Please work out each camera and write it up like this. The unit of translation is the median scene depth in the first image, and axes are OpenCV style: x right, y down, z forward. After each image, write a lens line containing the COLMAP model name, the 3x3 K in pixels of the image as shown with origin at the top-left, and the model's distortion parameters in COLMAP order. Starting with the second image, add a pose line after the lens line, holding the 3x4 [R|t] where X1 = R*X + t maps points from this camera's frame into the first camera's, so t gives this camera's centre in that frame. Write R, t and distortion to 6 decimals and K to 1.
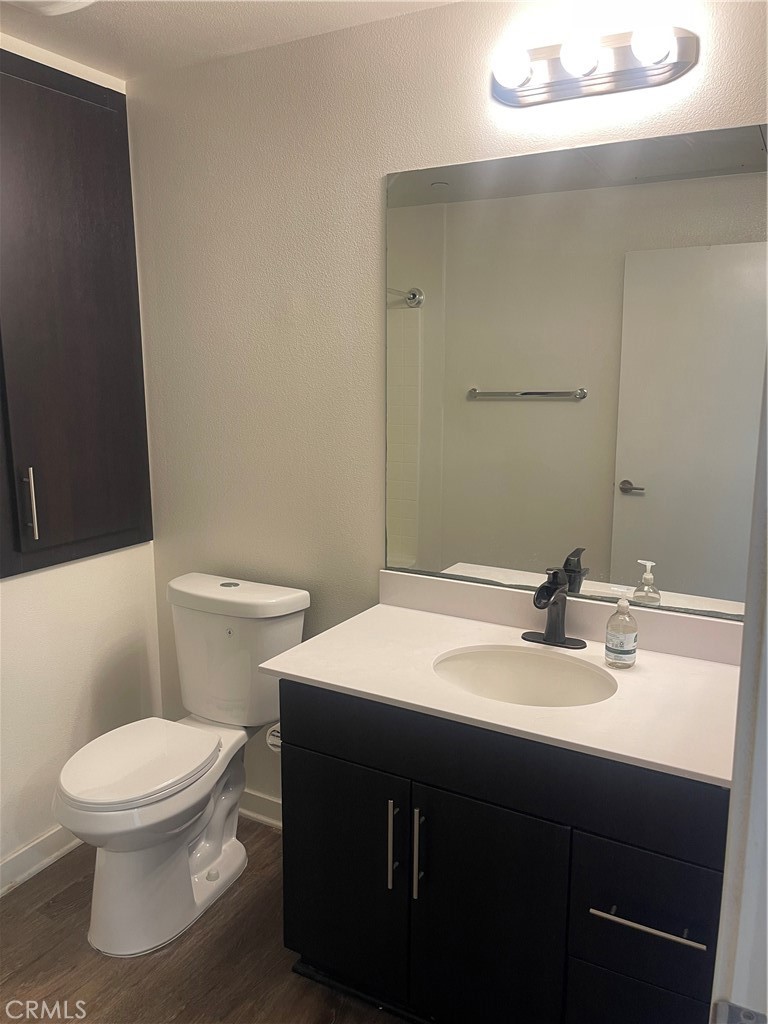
lens RADIAL K [[775.2, 0, 384.0], [0, 775.2, 512.0], [0, 0, 1]] dist [0.081392, -0.102912]
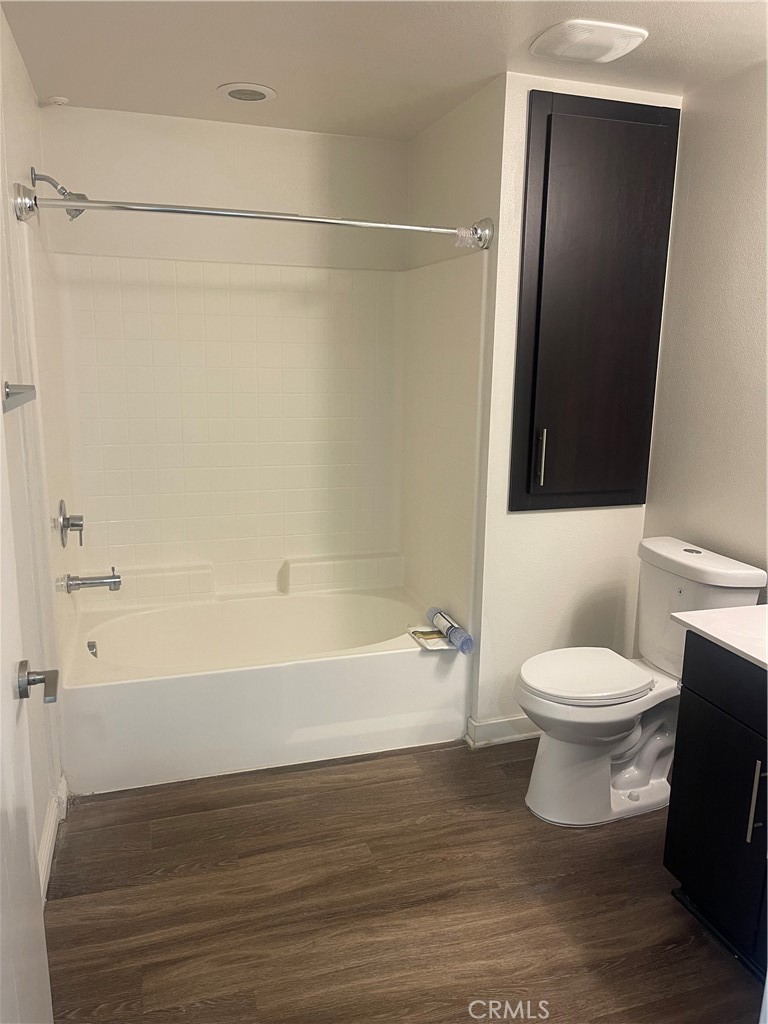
lens RADIAL K [[775.2, 0, 384.0], [0, 775.2, 512.0], [0, 0, 1]] dist [0.081392, -0.102912]
pose [[0.732347, 0.153236, -0.663466, 0.214794], [-0.138806, 0.987486, 0.074856, 0.018385], [0.666634, 0.037273, 0.744453, -0.109748]]
